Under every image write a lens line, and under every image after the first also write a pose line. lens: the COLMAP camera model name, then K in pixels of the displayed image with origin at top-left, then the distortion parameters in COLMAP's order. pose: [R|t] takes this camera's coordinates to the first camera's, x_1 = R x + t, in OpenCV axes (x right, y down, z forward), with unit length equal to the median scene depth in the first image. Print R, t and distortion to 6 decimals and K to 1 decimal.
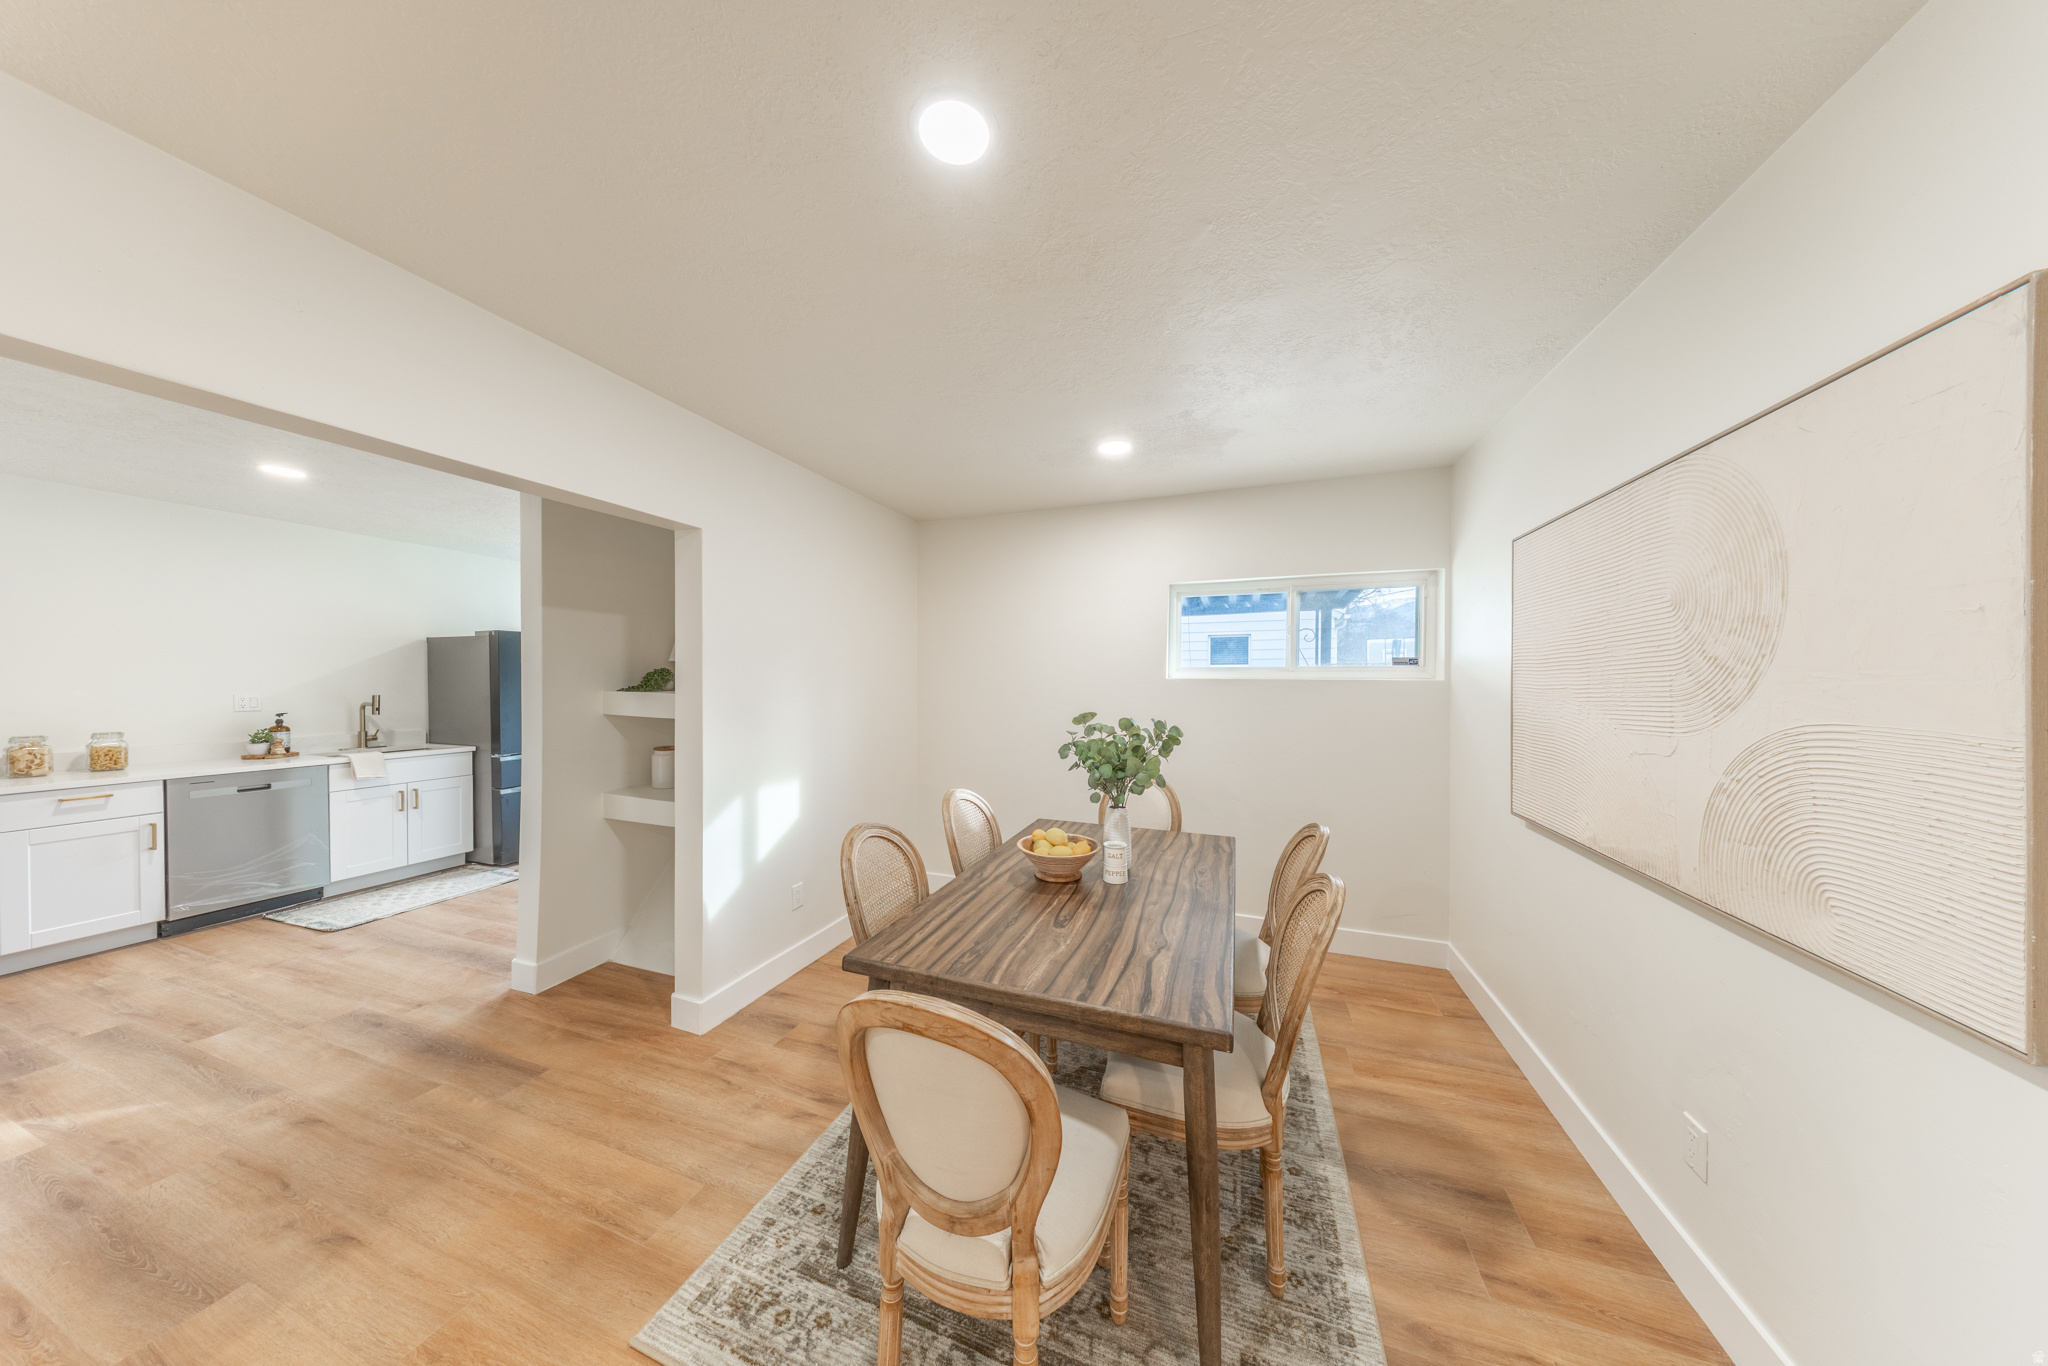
lens RADIAL K [[593.1, 0, 1018.6], [0, 593.1, 686.6], [0, 0, 1]] dist [-0.000233, 0.000070]
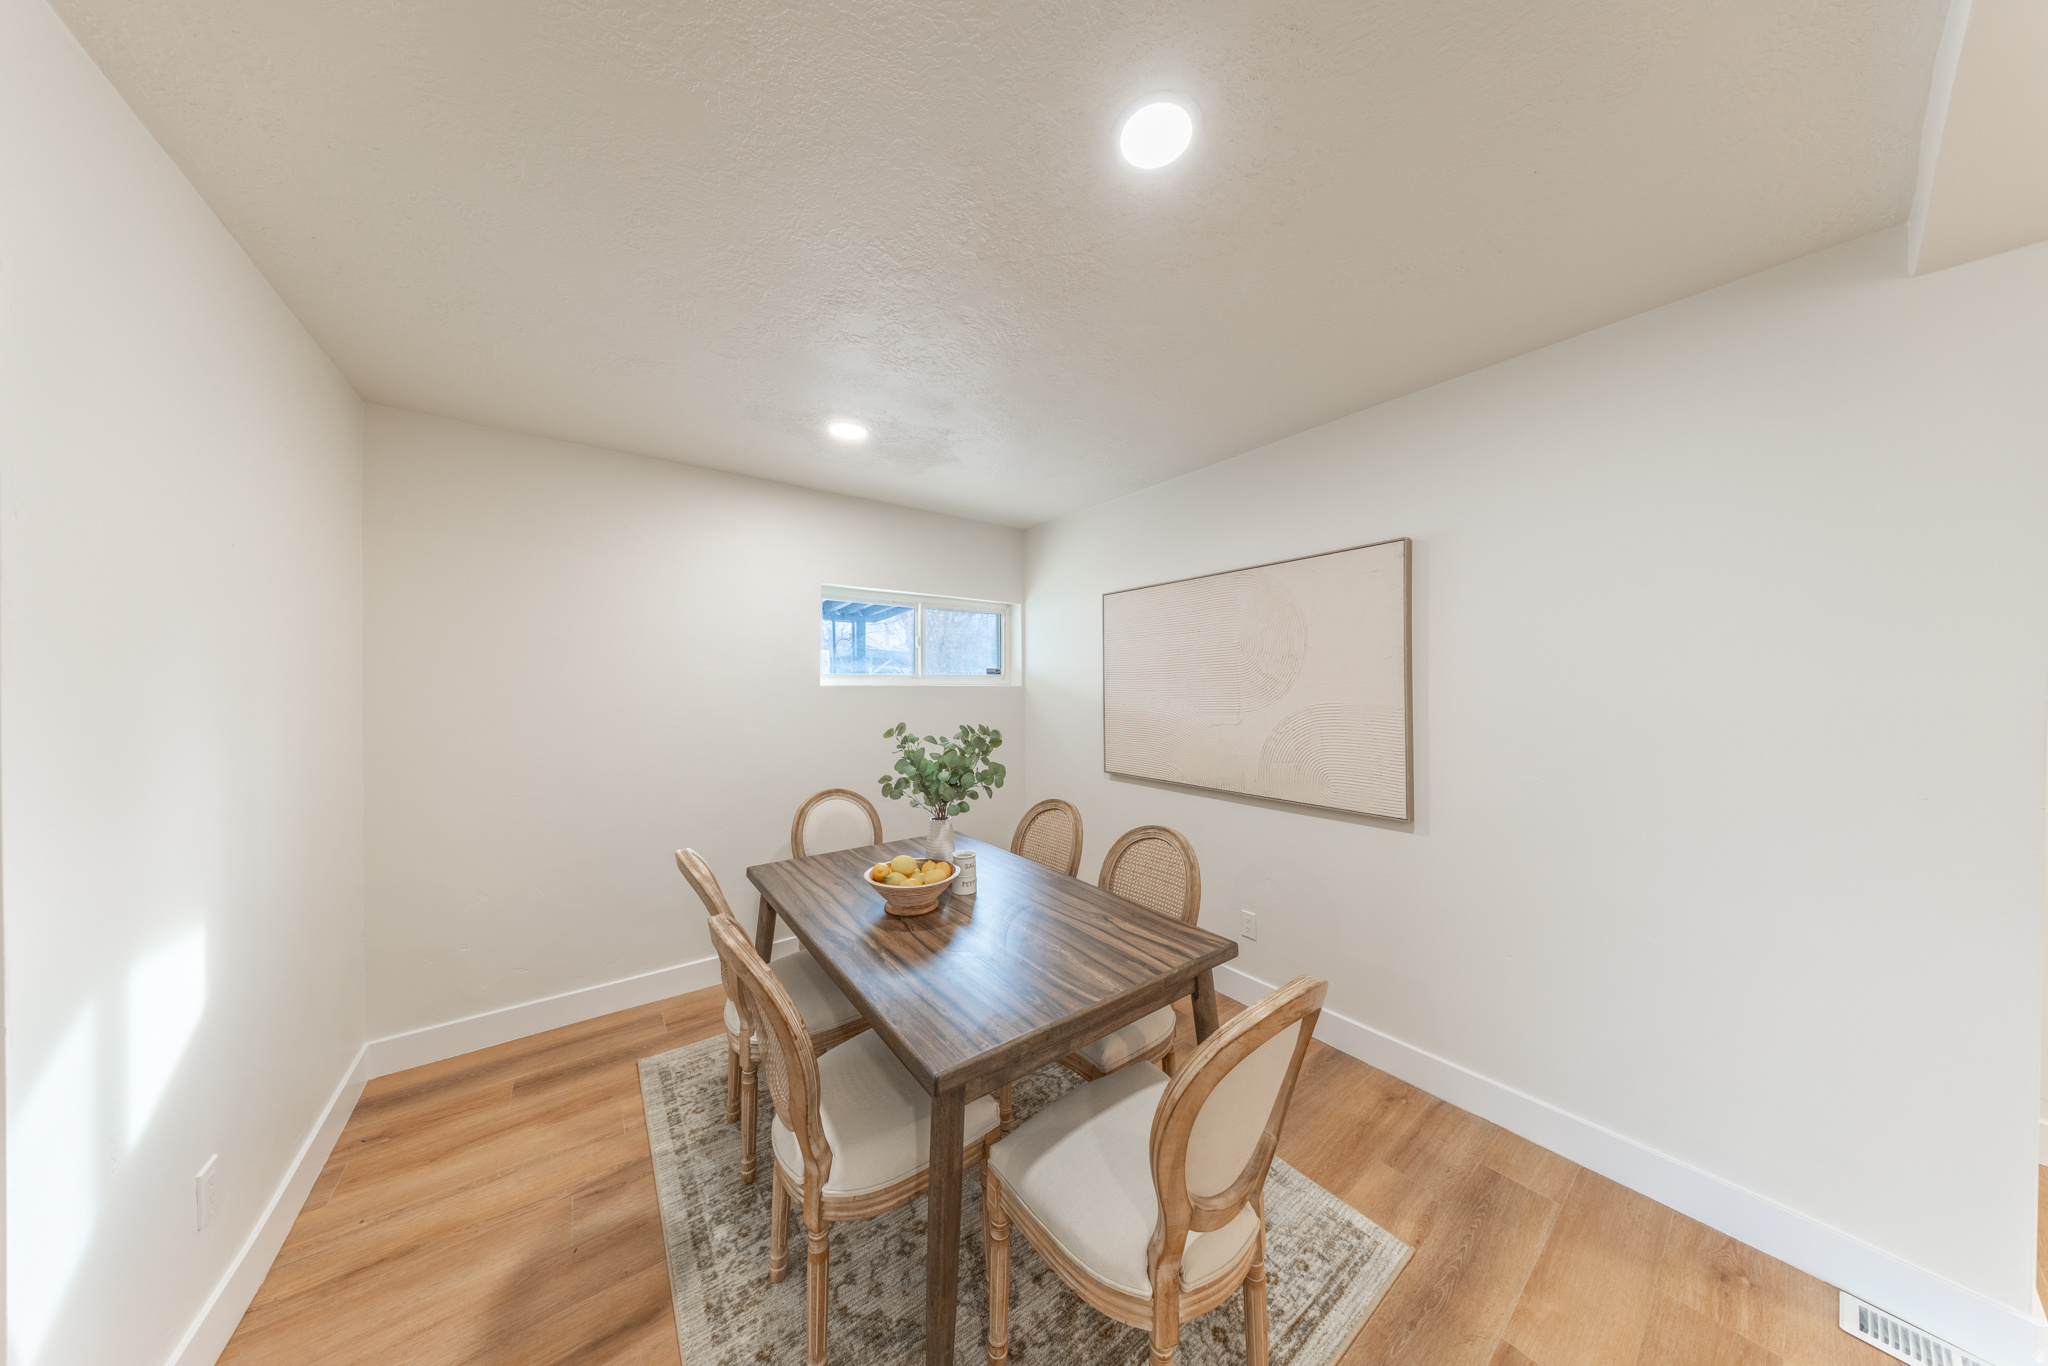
lens RADIAL K [[593.1, 0, 1022.1], [0, 593.1, 689.7], [0, 0, 1]] dist [-0.000233, 0.000070]
pose [[0.537241, -0.010354, 0.843365, -0.582952], [0.015174, 0.999881, 0.002609, -0.007507], [-0.843292, 0.011396, 0.537334, 0.367163]]
